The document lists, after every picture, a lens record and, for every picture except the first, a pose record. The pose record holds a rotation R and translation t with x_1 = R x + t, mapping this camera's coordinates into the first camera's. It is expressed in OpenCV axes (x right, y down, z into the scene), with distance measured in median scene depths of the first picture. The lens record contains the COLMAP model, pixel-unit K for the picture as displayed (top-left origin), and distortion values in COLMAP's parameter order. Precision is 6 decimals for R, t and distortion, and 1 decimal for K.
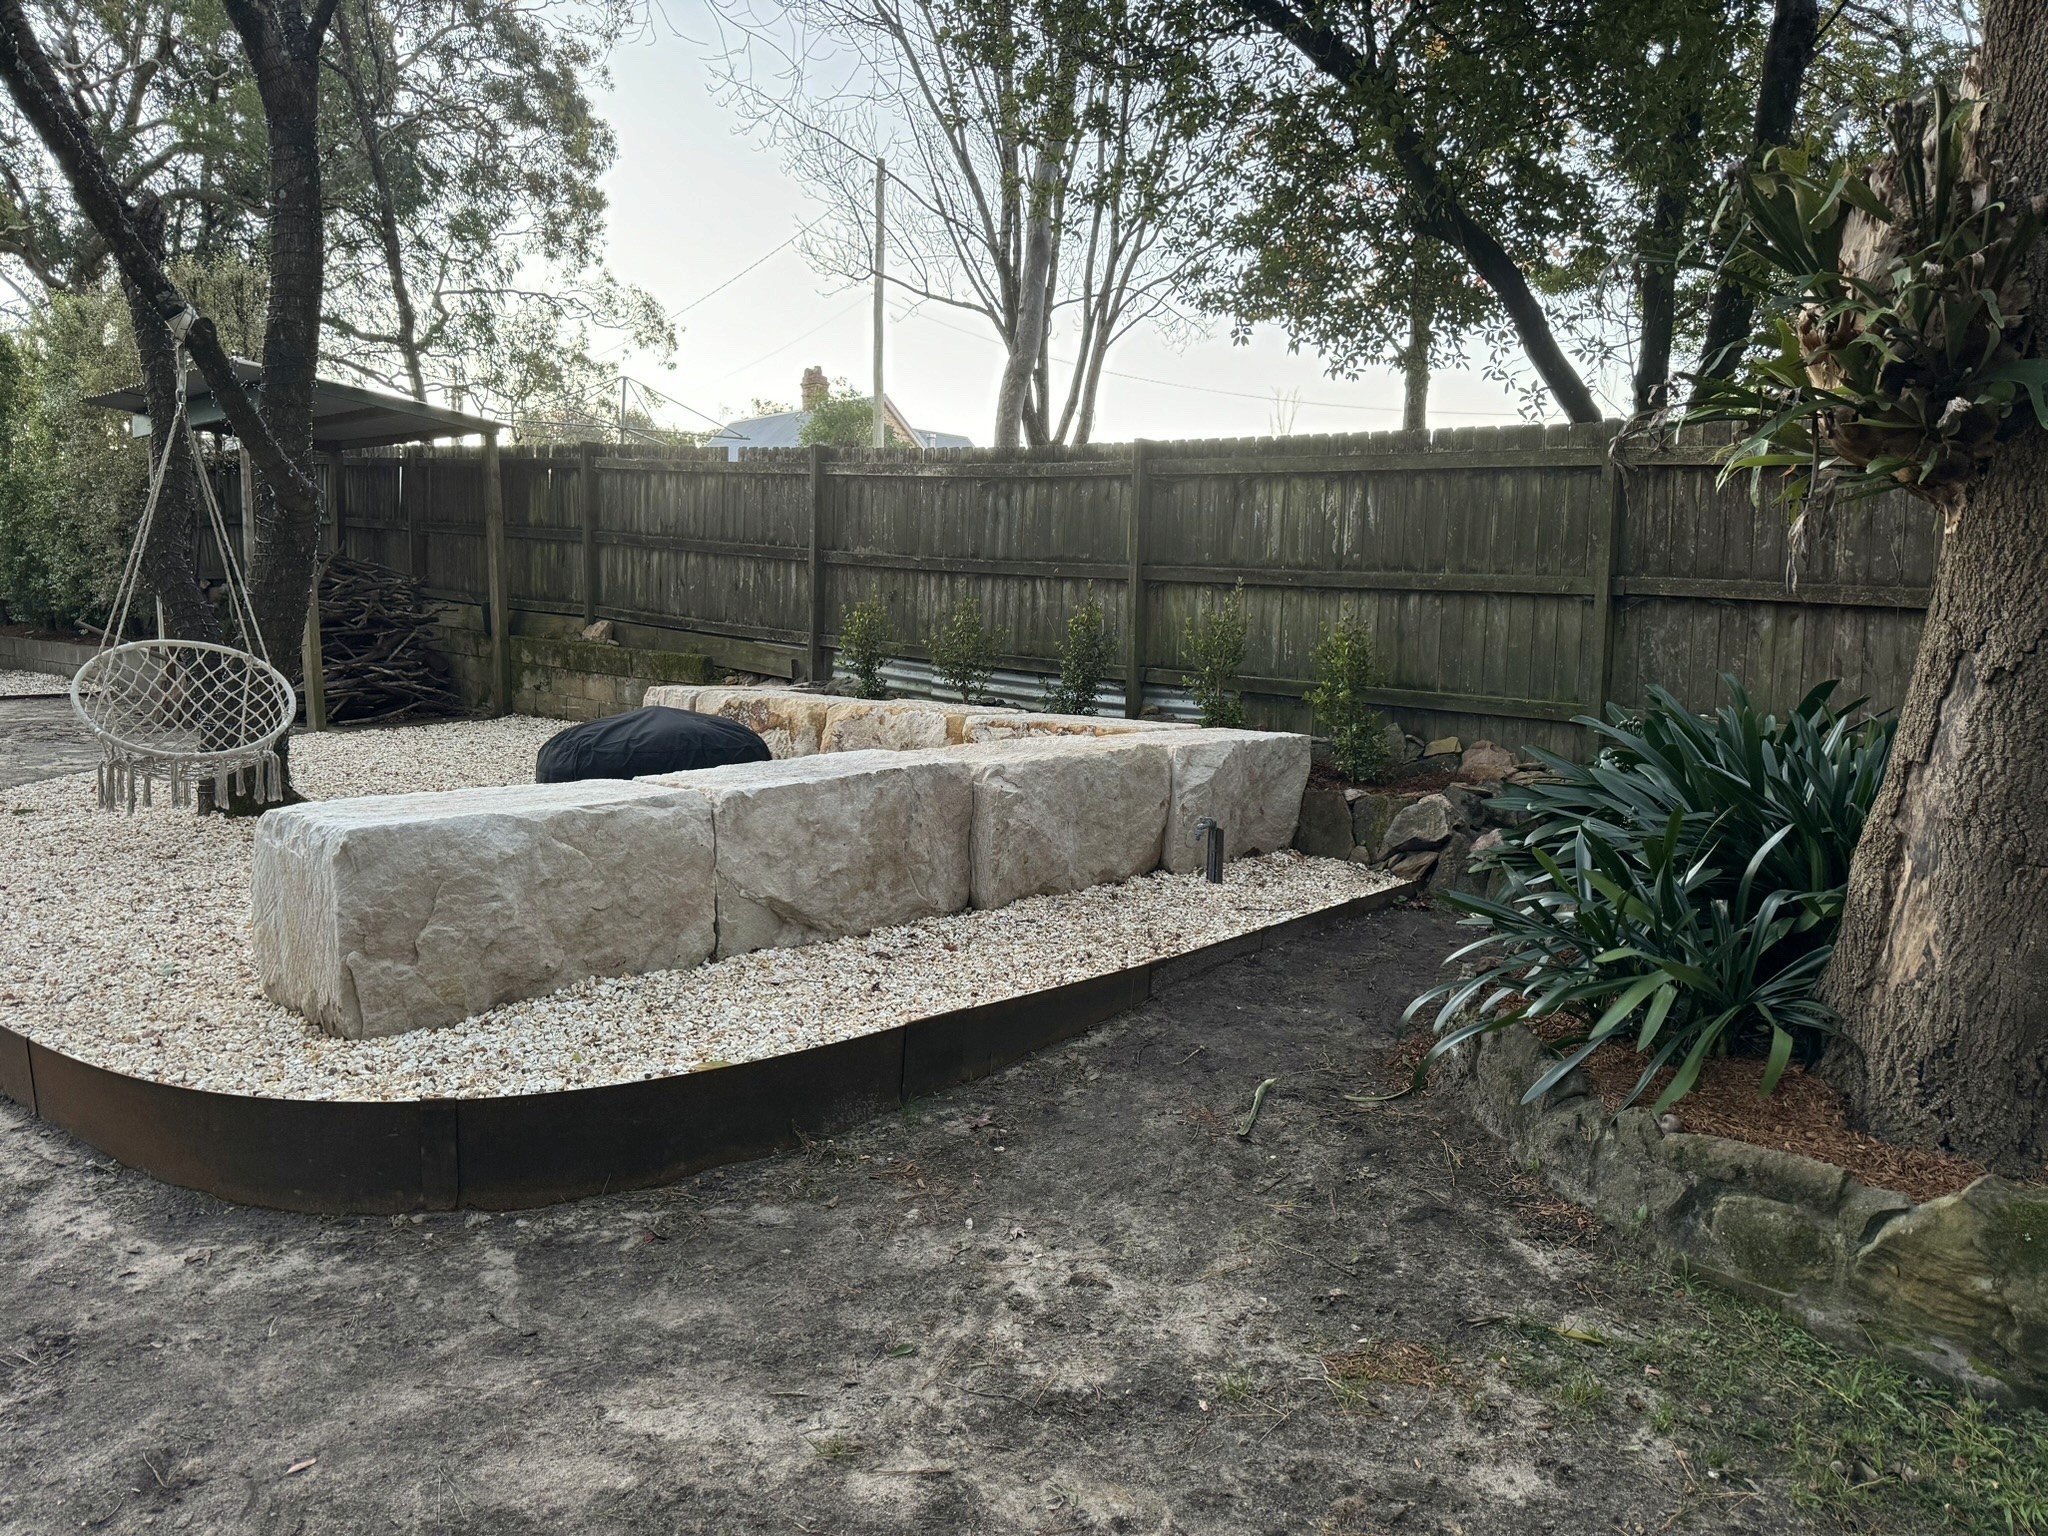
lens RADIAL K [[1441.5, 0, 1032.7], [0, 1441.5, 771.0], [0, 0, 1]] dist [0.028503, -0.030224]
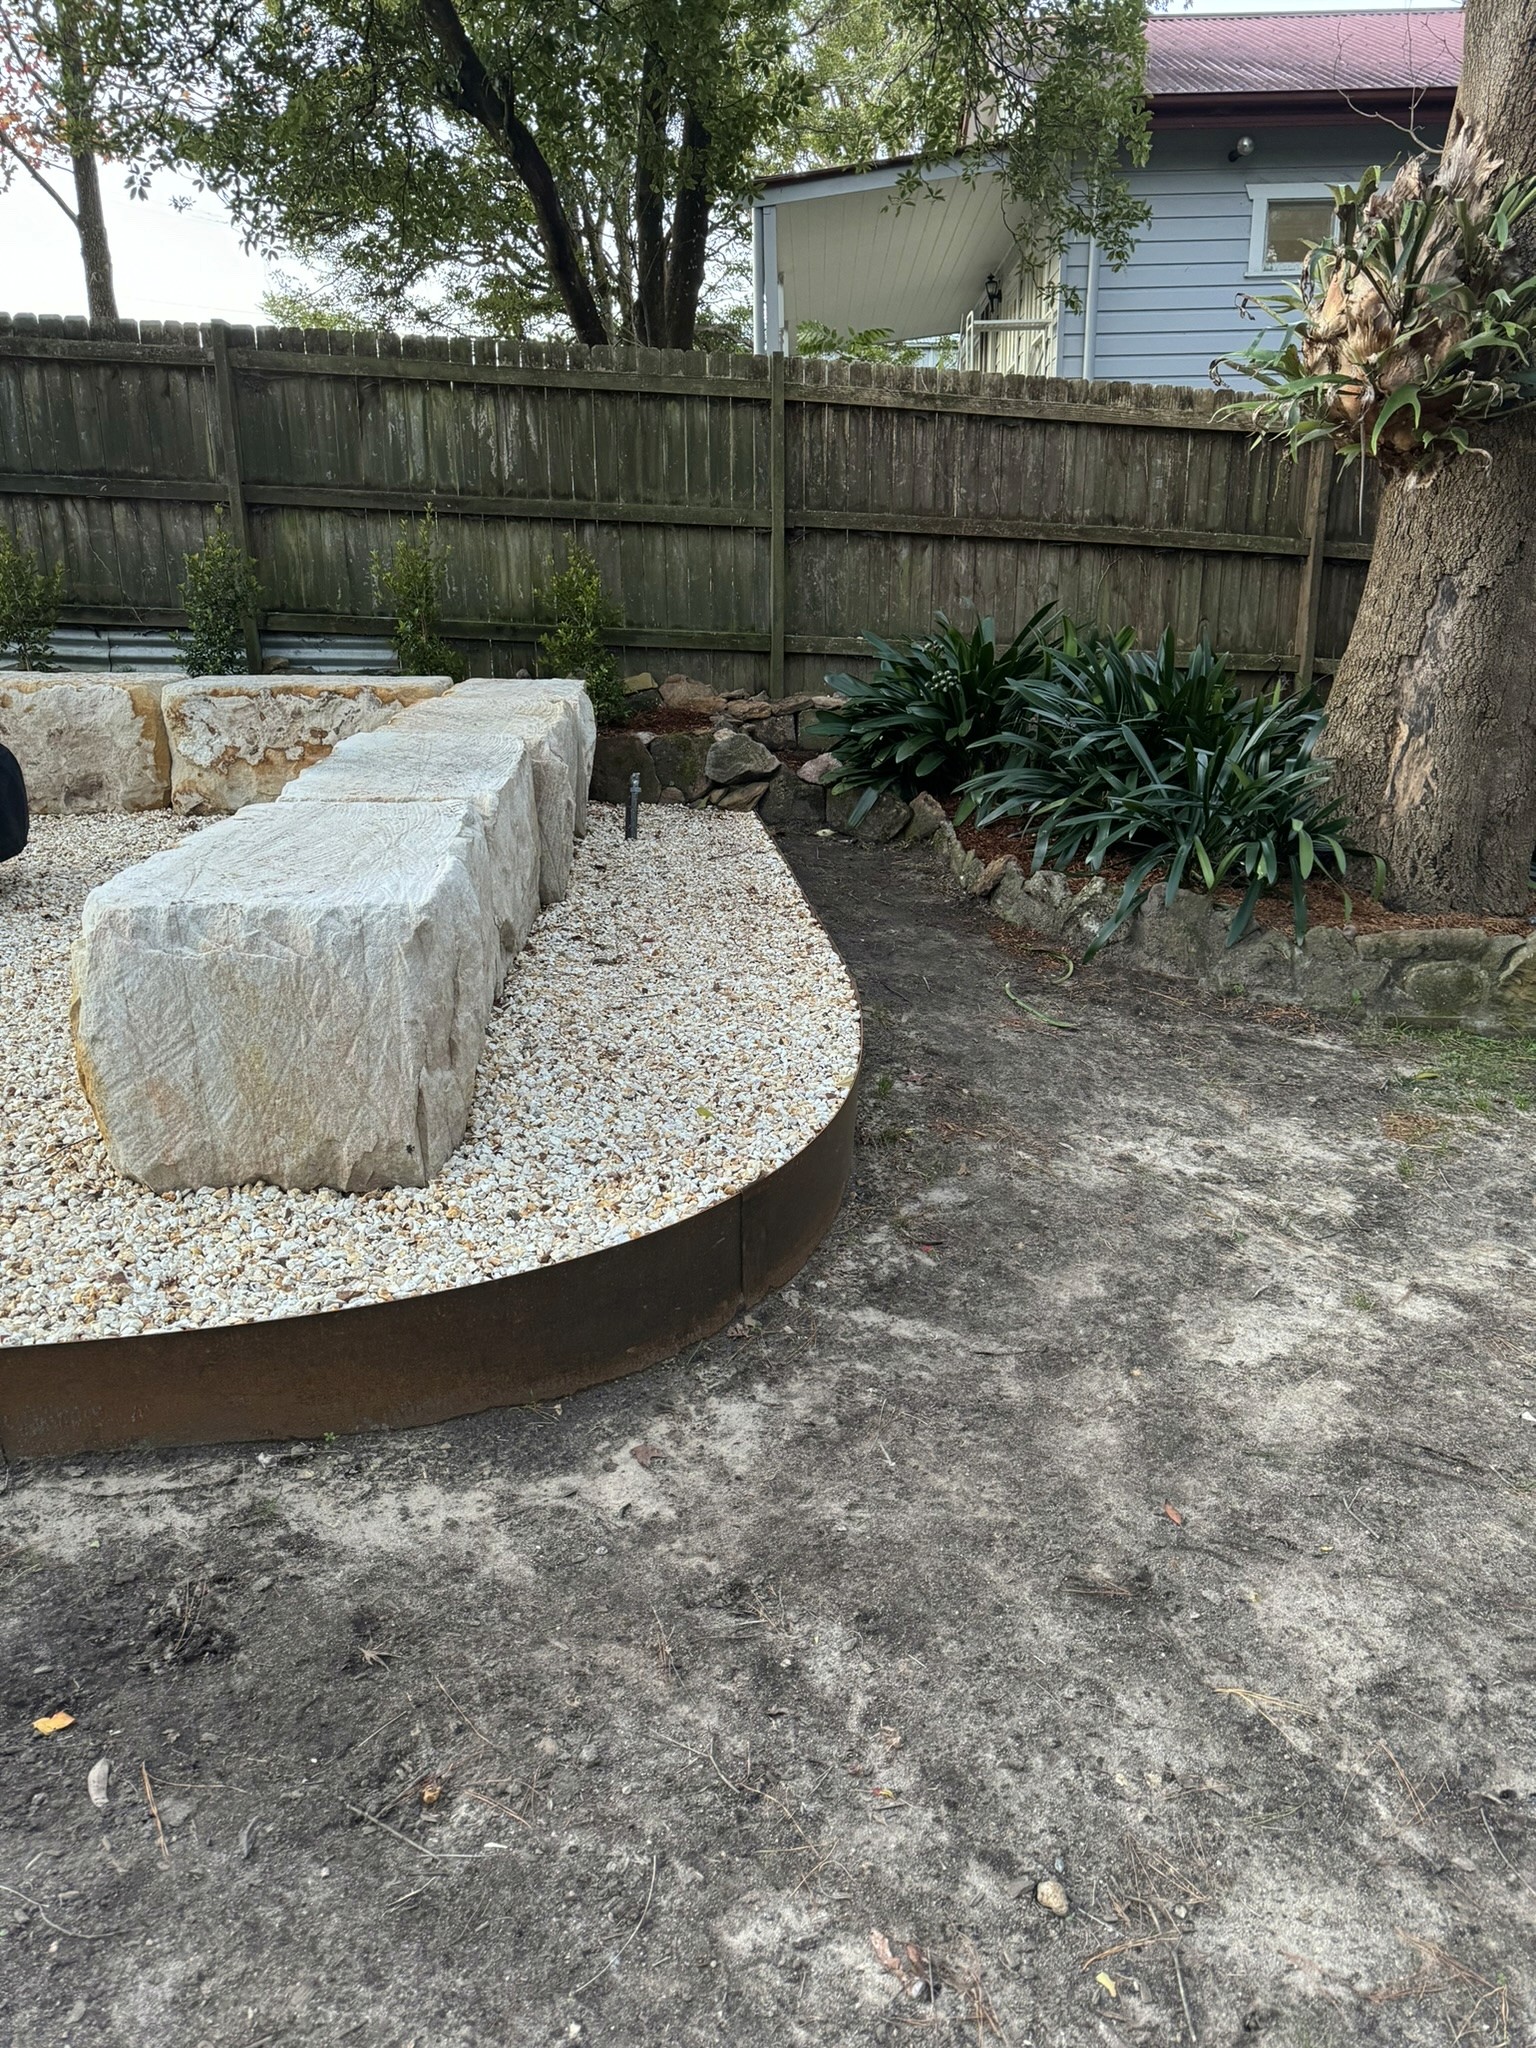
lens RADIAL K [[1441.5, 0, 780.9], [0, 1441.5, 1036.2], [0, 0, 1]] dist [0.028503, -0.030224]
pose [[0.690656, -0.240217, 0.682122, -0.900227], [0.082413, 0.963220, 0.255764, -0.061428], [-0.718472, -0.120429, 0.685050, 0.412062]]
